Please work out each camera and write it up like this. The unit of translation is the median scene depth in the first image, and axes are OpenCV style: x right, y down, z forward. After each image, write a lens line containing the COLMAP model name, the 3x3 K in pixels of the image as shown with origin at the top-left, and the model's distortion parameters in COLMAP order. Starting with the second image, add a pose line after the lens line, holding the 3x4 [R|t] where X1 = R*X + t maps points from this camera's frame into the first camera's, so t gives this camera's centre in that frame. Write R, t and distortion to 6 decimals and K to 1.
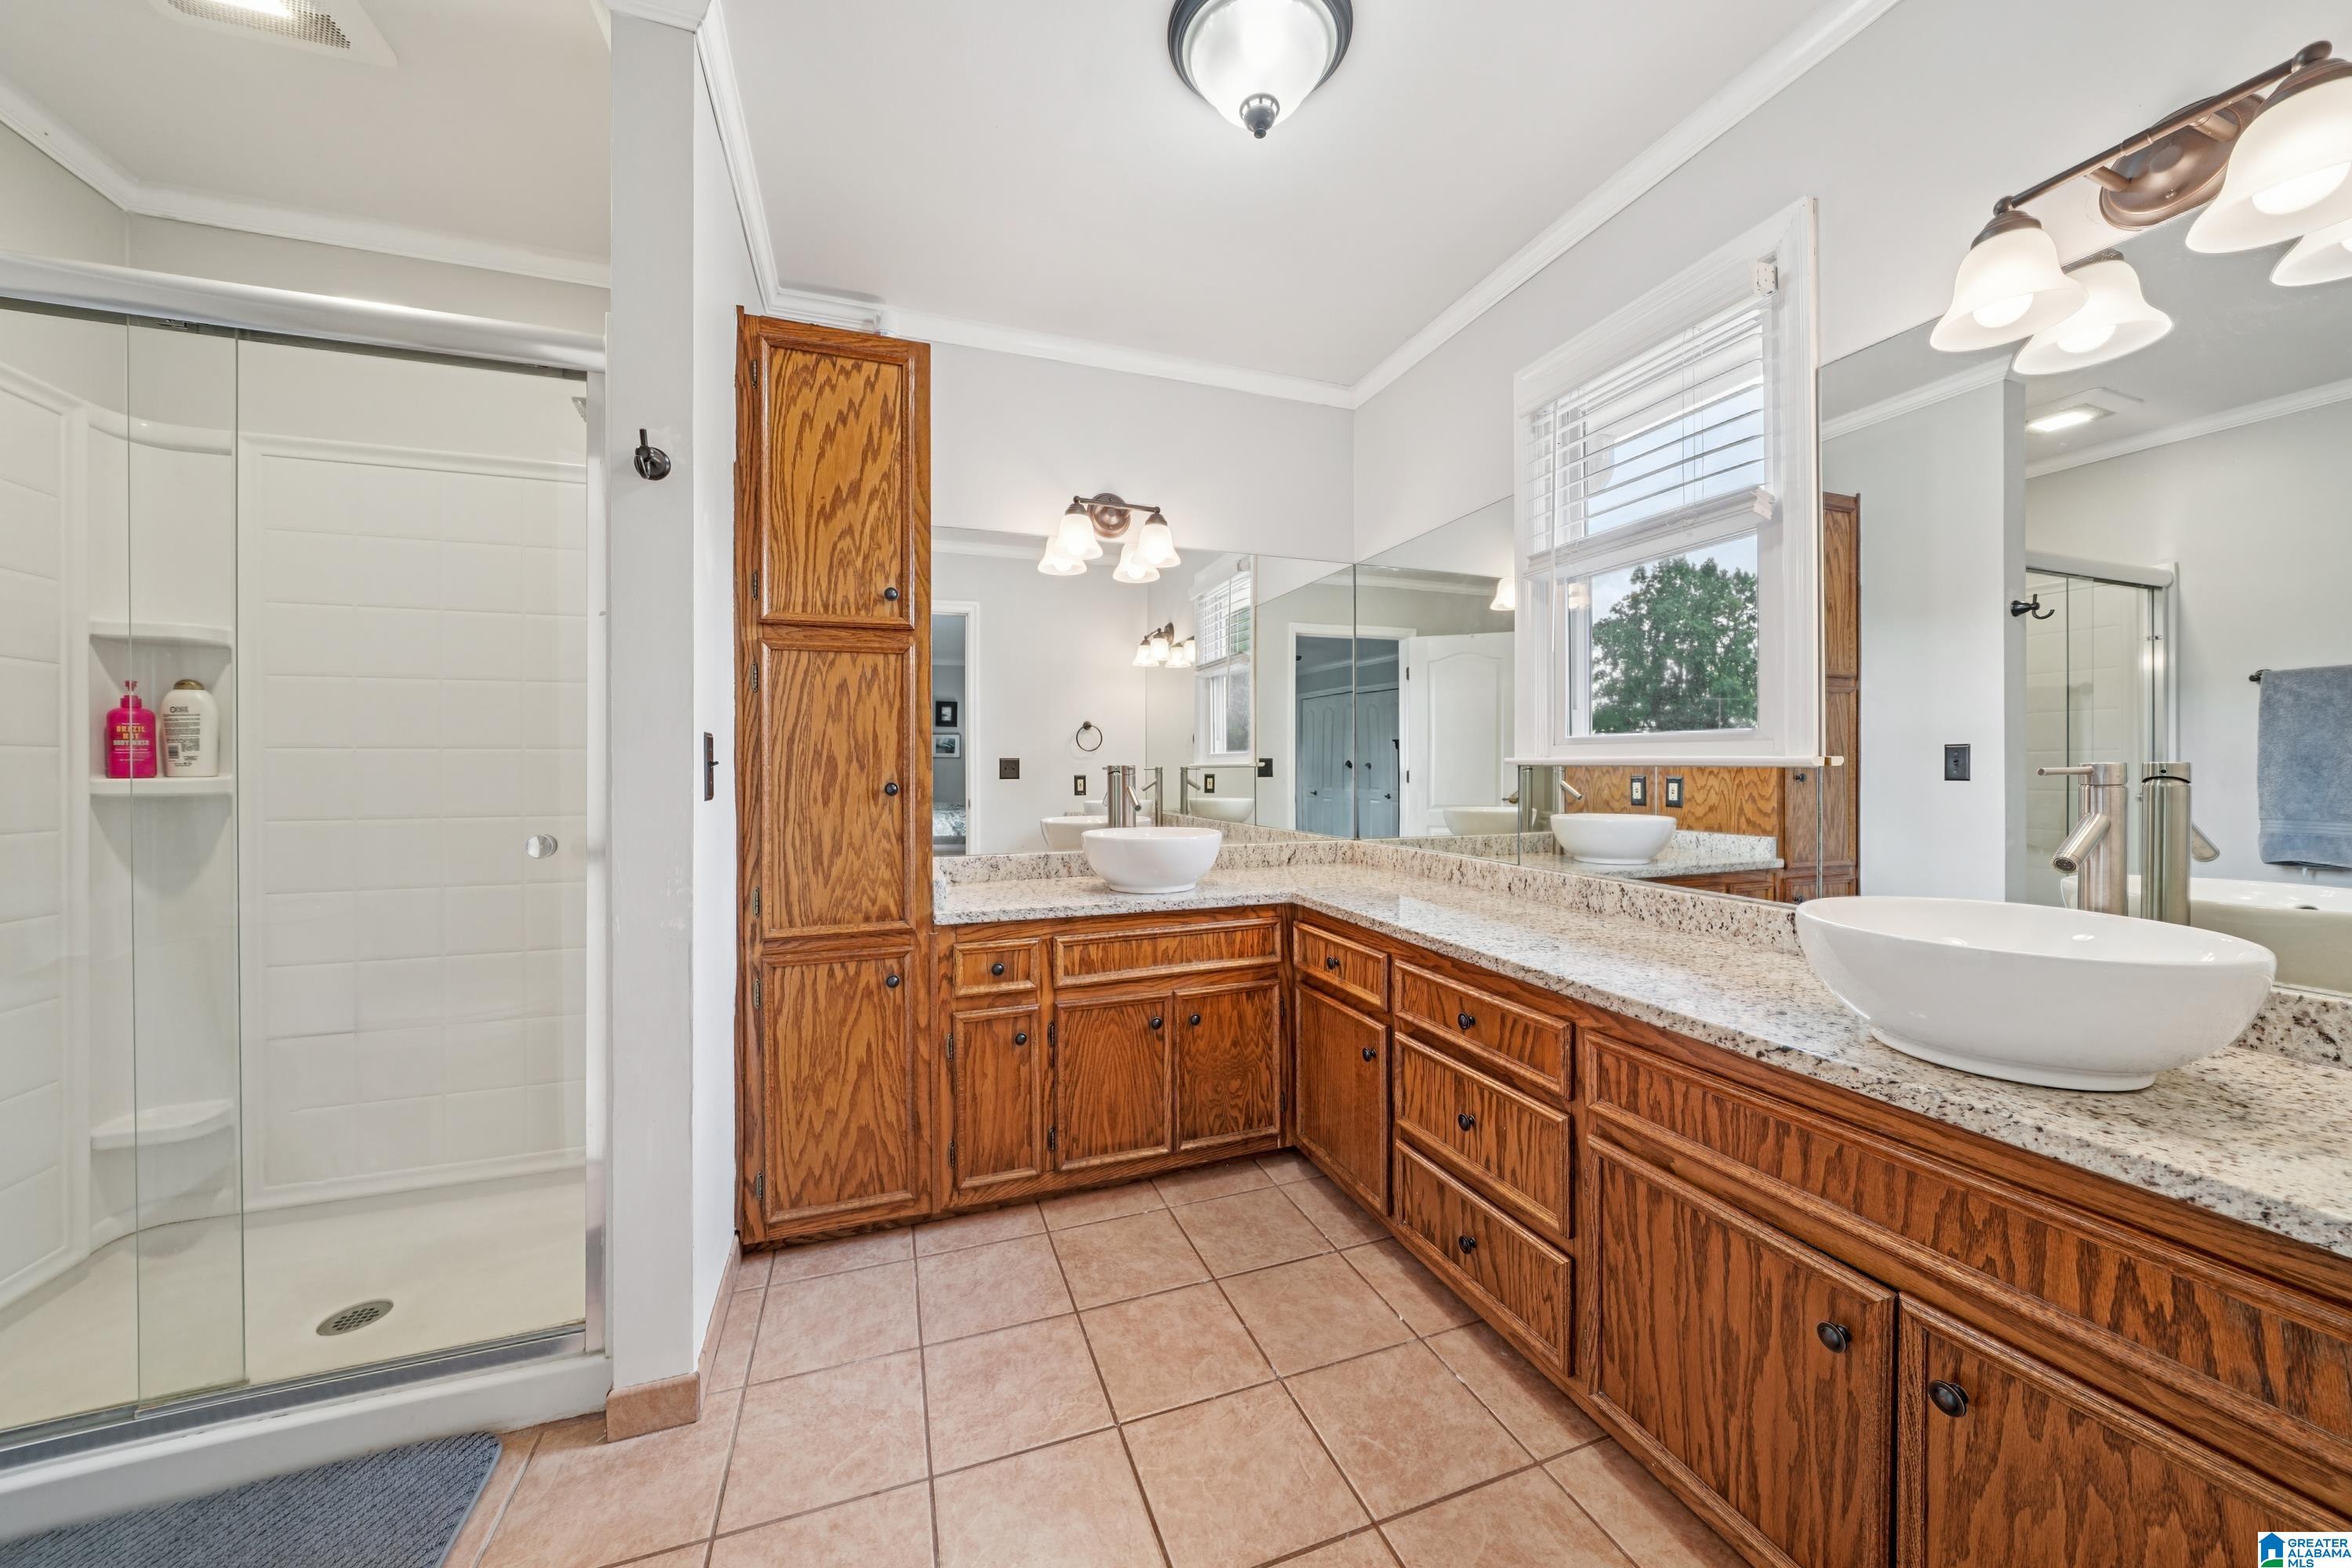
lens RADIAL K [[814.6, 0, 1169.6], [0, 814.6, 774.3], [0, 0, 1]] dist [-0.019441, 0.001492]
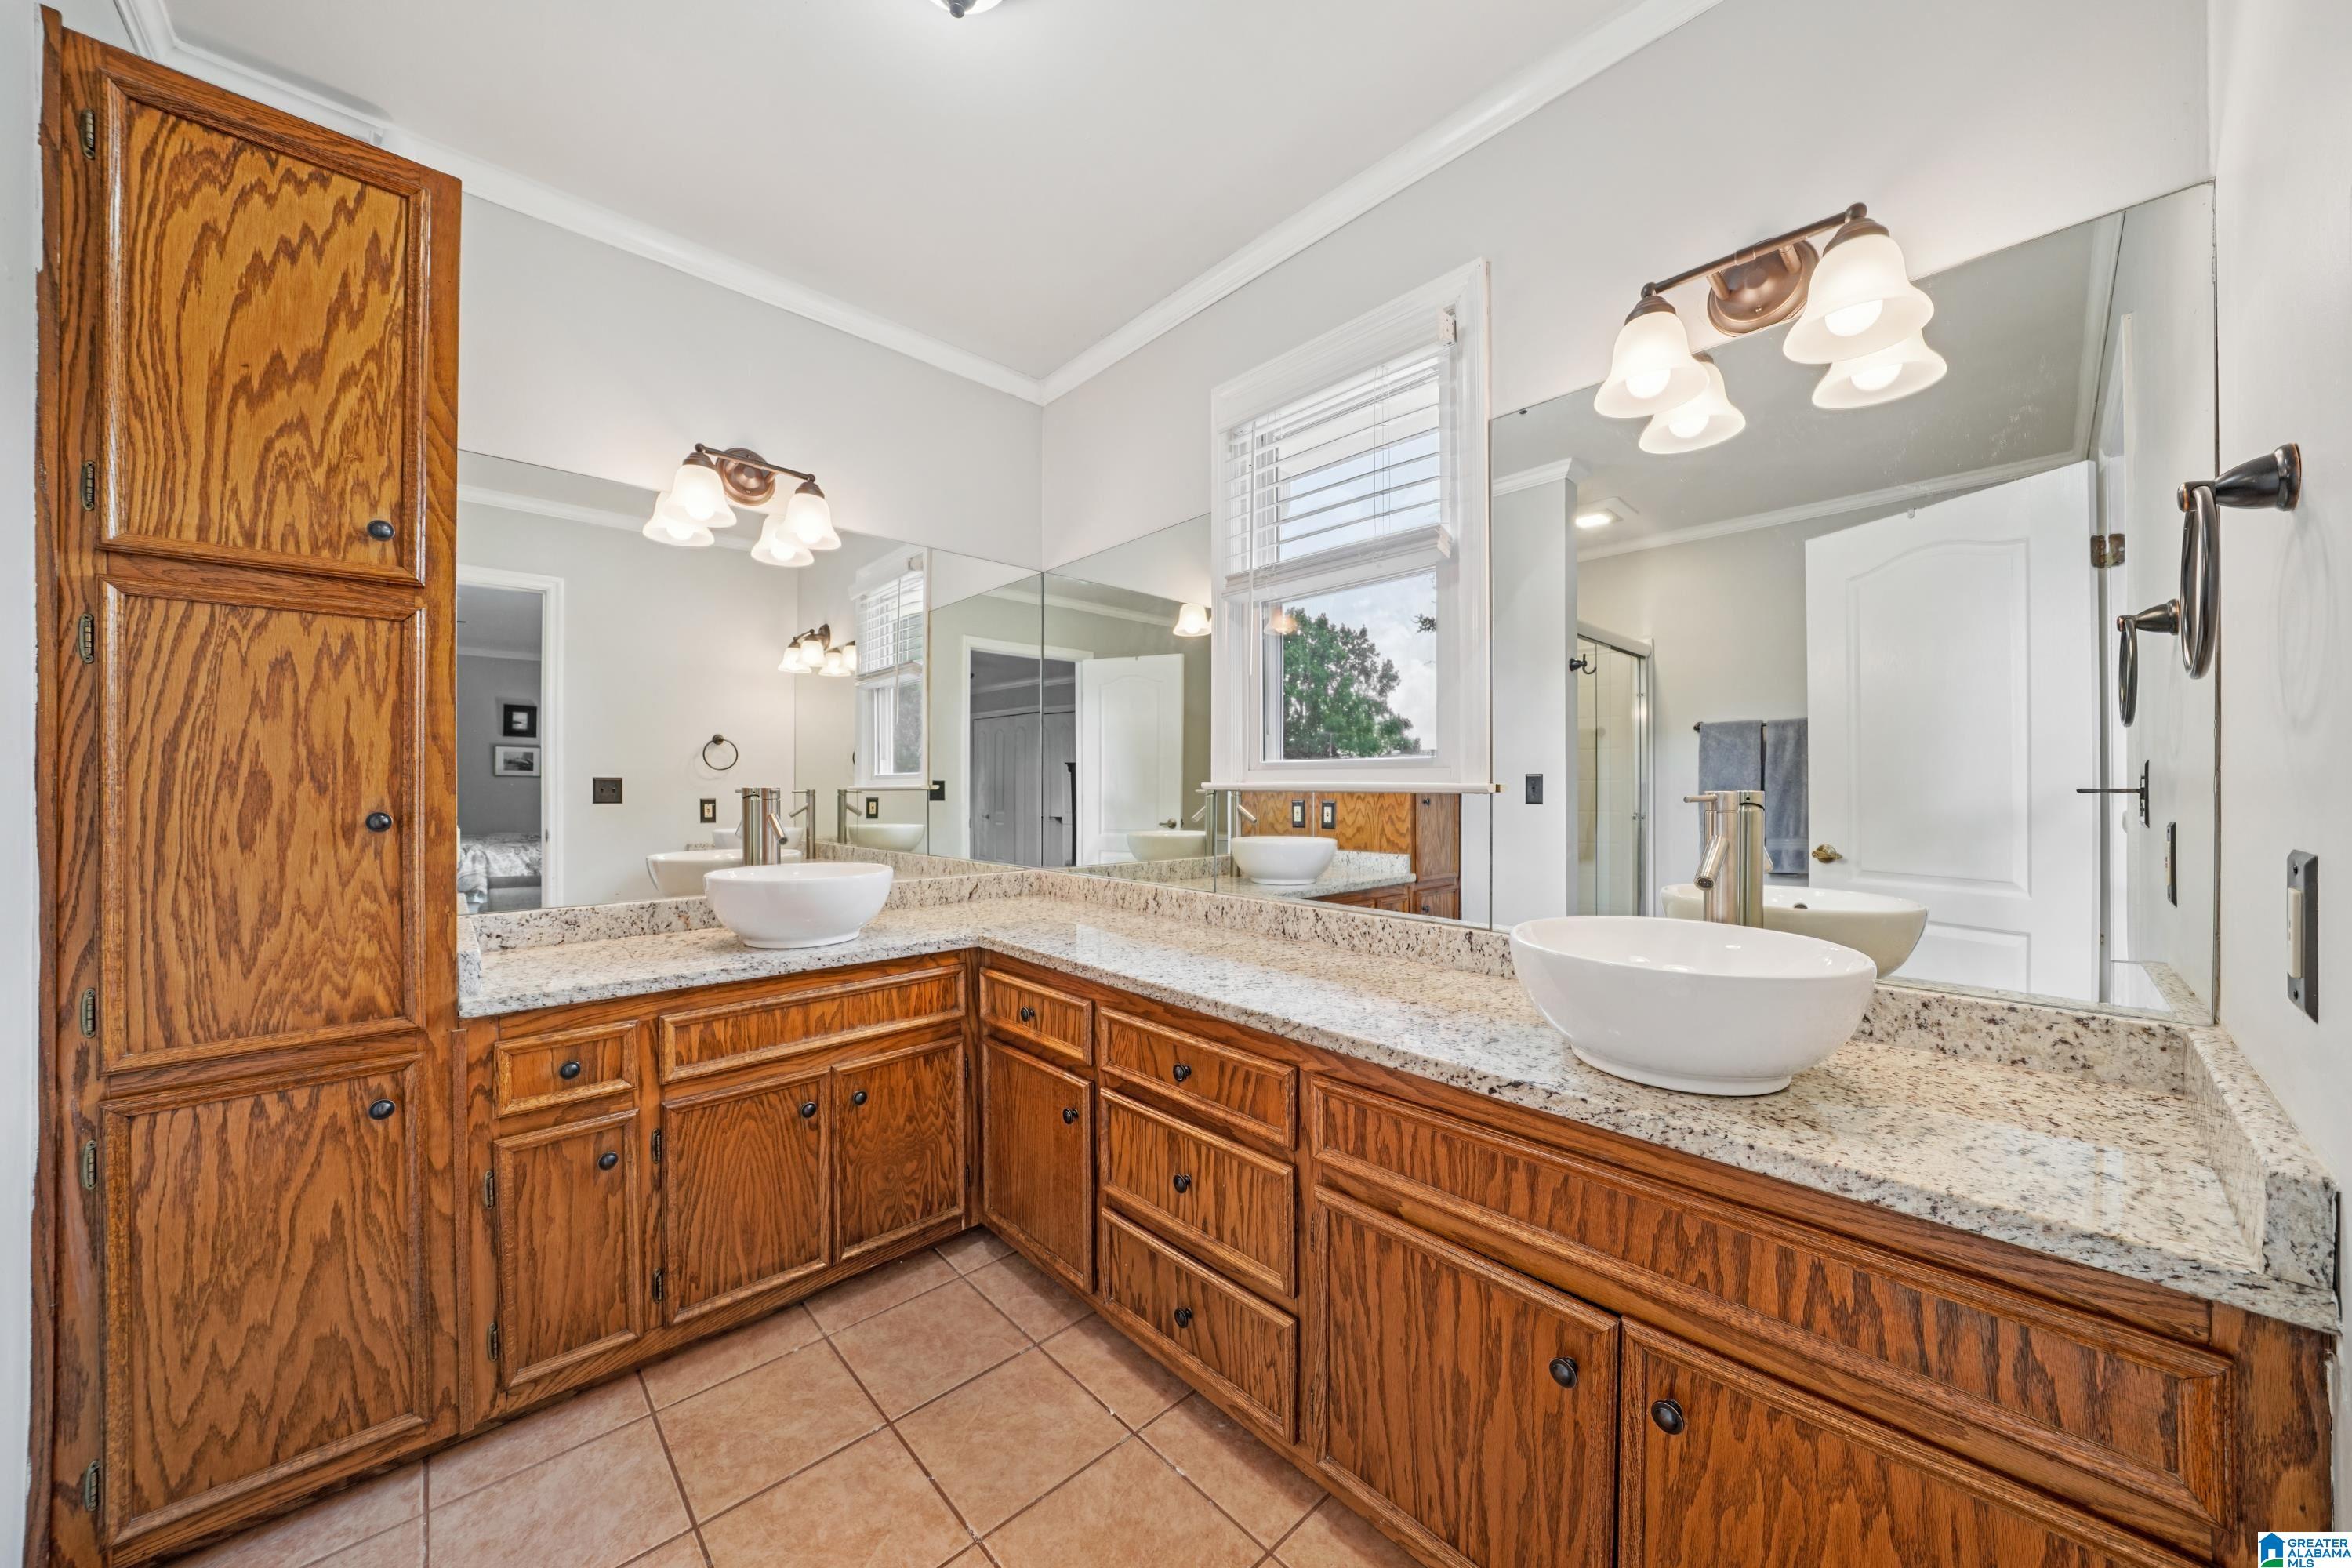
lens RADIAL K [[814.6, 0, 1172.9], [0, 814.6, 794.0], [0, 0, 1]] dist [-0.019441, 0.001492]
pose [[0.918092, 0.002524, 0.396358, -0.004053], [-0.000974, 0.999991, -0.004113, -0.002750], [-0.396365, 0.003390, 0.918087, 0.141097]]
